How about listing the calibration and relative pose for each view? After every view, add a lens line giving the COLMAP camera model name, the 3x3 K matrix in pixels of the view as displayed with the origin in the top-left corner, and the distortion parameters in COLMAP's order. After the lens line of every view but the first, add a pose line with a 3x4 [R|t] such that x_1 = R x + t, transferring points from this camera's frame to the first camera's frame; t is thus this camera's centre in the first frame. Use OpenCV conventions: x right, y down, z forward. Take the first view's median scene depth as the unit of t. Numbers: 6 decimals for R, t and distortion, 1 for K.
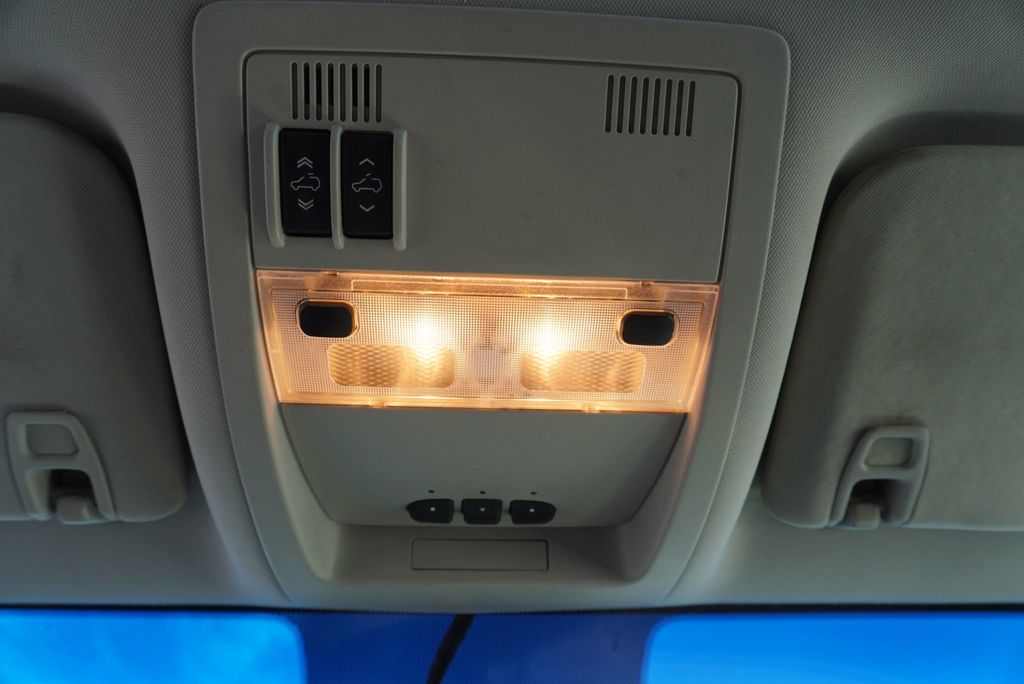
lens RADIAL K [[699.7, 0, 510.1], [0, 699.7, 340.7], [0, 0, 1]] dist [-0.037691, 0.034510]
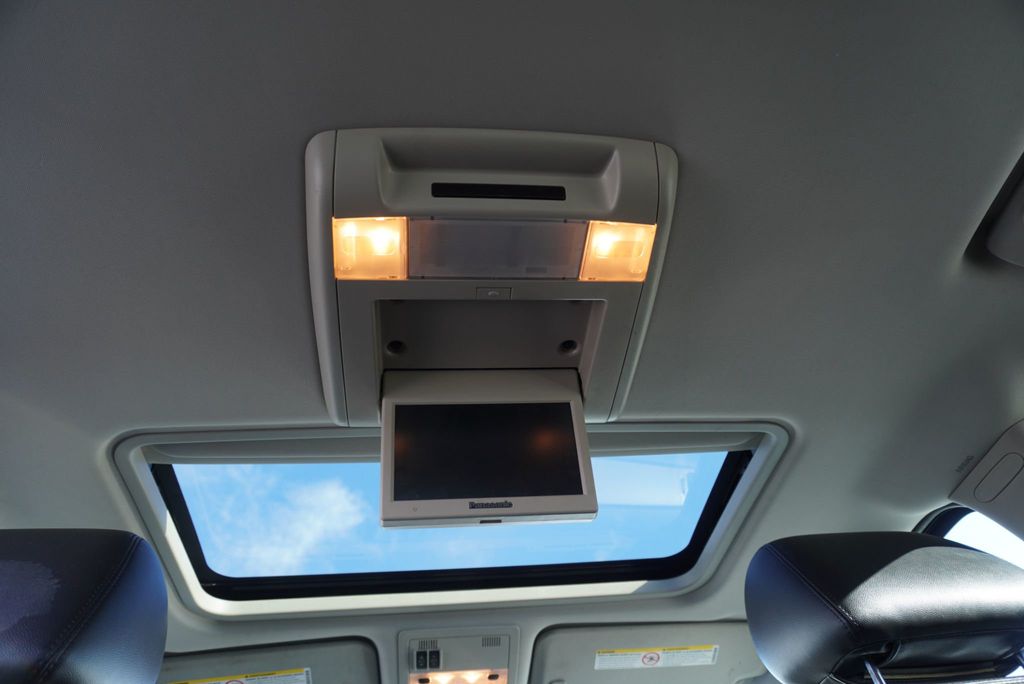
lens RADIAL K [[699.7, 0, 513.5], [0, 699.7, 343.0], [0, 0, 1]] dist [-0.037691, 0.034510]
pose [[0.996230, -0.033913, 0.079846, 0.035986], [0.027831, 0.996712, 0.076099, -2.823773], [-0.082164, -0.073590, 0.993898, -3.773120]]
